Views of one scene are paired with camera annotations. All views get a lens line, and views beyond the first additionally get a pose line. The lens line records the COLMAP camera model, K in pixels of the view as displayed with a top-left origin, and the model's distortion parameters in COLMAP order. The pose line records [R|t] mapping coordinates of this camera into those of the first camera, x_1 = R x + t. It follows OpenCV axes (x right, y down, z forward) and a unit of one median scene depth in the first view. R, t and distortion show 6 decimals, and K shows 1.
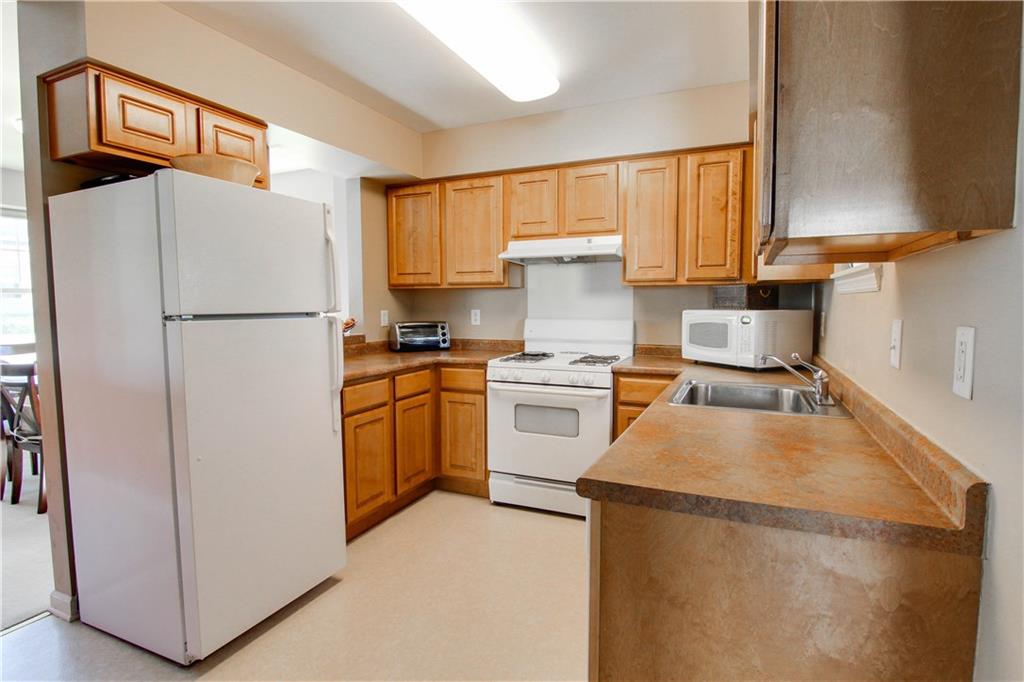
lens RADIAL K [[517.1, 0, 511.5], [0, 517.1, 341.3], [0, 0, 1]] dist [-0.008673, -0.009983]
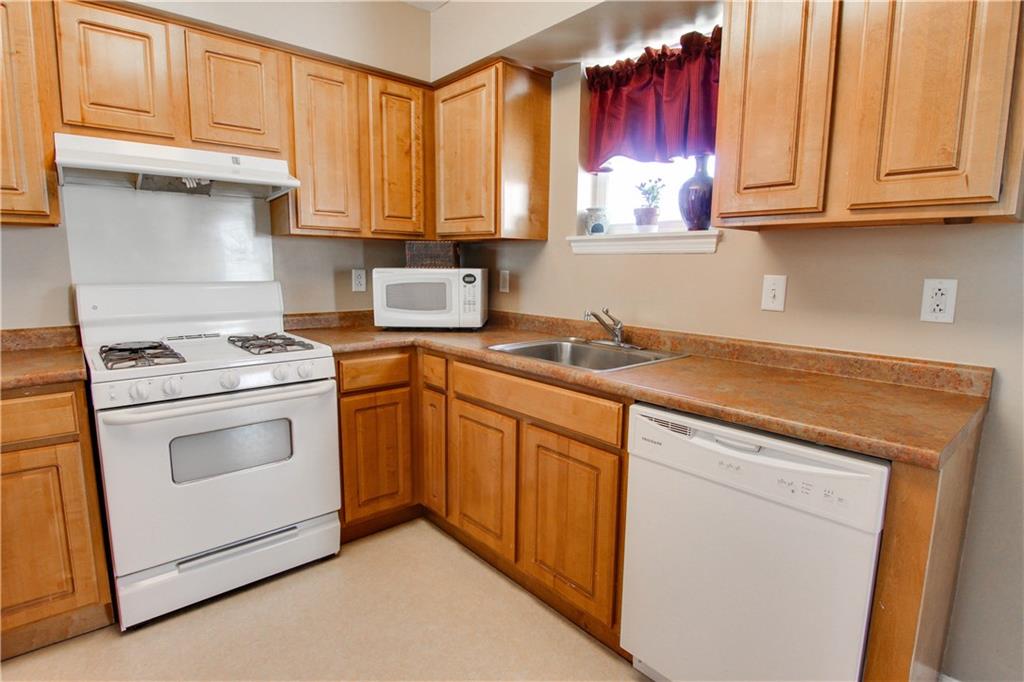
lens RADIAL K [[517.1, 0, 512.5], [0, 517.1, 340.5], [0, 0, 1]] dist [-0.008673, -0.009983]
pose [[0.412994, -0.125206, 0.902086, -0.323834], [0.054876, 0.992126, 0.112580, -0.025642], [-0.909079, 0.003008, 0.416613, 0.431823]]
